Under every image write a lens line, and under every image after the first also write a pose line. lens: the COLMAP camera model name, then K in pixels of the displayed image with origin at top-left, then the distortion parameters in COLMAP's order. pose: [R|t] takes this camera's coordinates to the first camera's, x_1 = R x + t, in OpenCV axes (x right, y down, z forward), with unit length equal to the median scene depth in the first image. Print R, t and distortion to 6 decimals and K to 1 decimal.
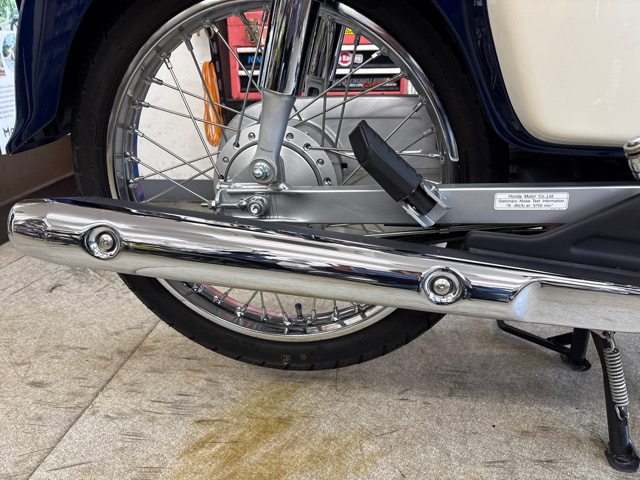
lens RADIAL K [[490.4, 0, 320.6], [0, 490.4, 238.8], [0, 0, 1]] dist [0.024695, -0.032949]
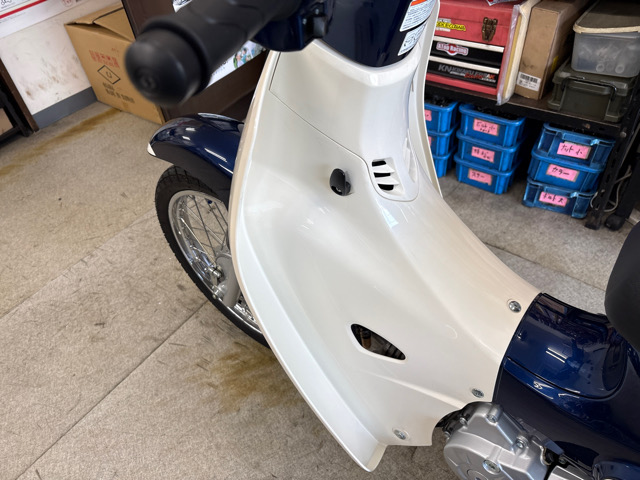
lens RADIAL K [[490.4, 0, 311.9], [0, 490.4, 238.3], [0, 0, 1]] dist [0.024695, -0.032949]
pose [[0.871012, 0.291253, -0.395614, 0.685029], [-0.103961, 0.896341, 0.431005, -0.898004], [0.480136, -0.334282, 0.811002, -0.300870]]
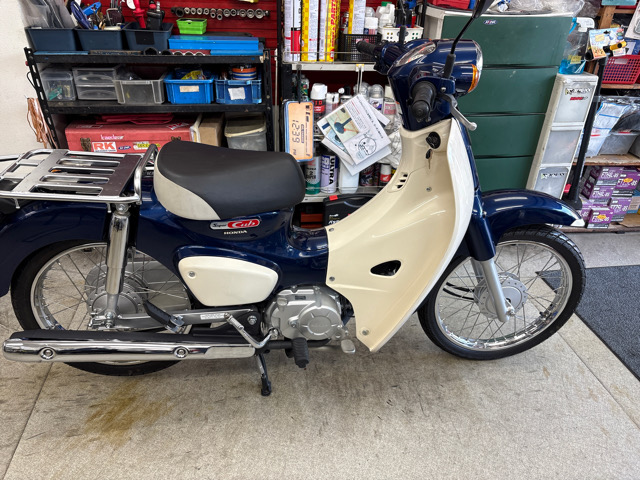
lens RADIAL K [[490.4, 0, 320.6], [0, 490.4, 239.2], [0, 0, 1]] dist [0.024695, -0.032949]
pose [[0.955980, -0.092522, 0.278463, 0.204407], [0.050305, 0.986615, 0.155114, -0.703032], [-0.289088, -0.134277, 0.947839, -1.380670]]
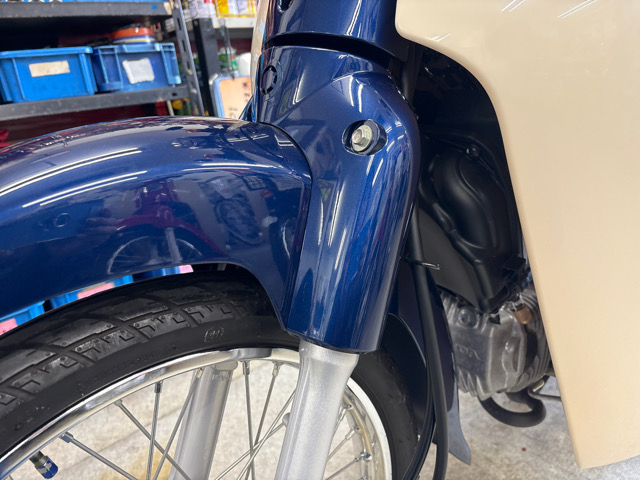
lens RADIAL K [[490.4, 0, 315.1], [0, 490.4, 246.9], [0, 0, 1]] dist [0.024695, -0.032949]
pose [[0.652627, -0.282995, 0.702846, -0.364050], [0.364102, 0.930639, 0.036627, -0.396962], [-0.664460, 0.232004, 0.710399, 0.297335]]
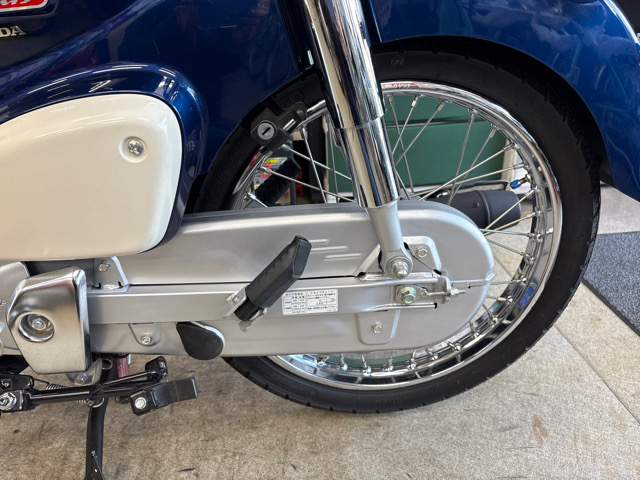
lens RADIAL K [[490.4, 0, 320.3], [0, 490.4, 241.6], [0, 0, 1]] dist [0.024695, -0.032949]
pose [[0.969728, -0.118347, 0.213592, 1.311509], [0.098479, 0.989959, 0.101409, -0.153554], [-0.223449, -0.077305, 0.971645, -0.330583]]
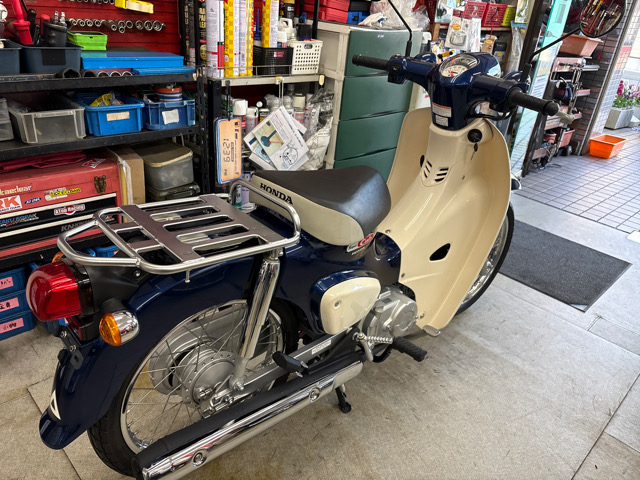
lens RADIAL K [[490.4, 0, 324.6], [0, 490.4, 236.2], [0, 0, 1]] dist [0.024695, -0.032949]
pose [[0.600223, -0.280849, 0.748903, -1.074089], [0.188236, 0.959626, 0.209008, -0.926307], [-0.777367, 0.015519, 0.628856, -0.544614]]
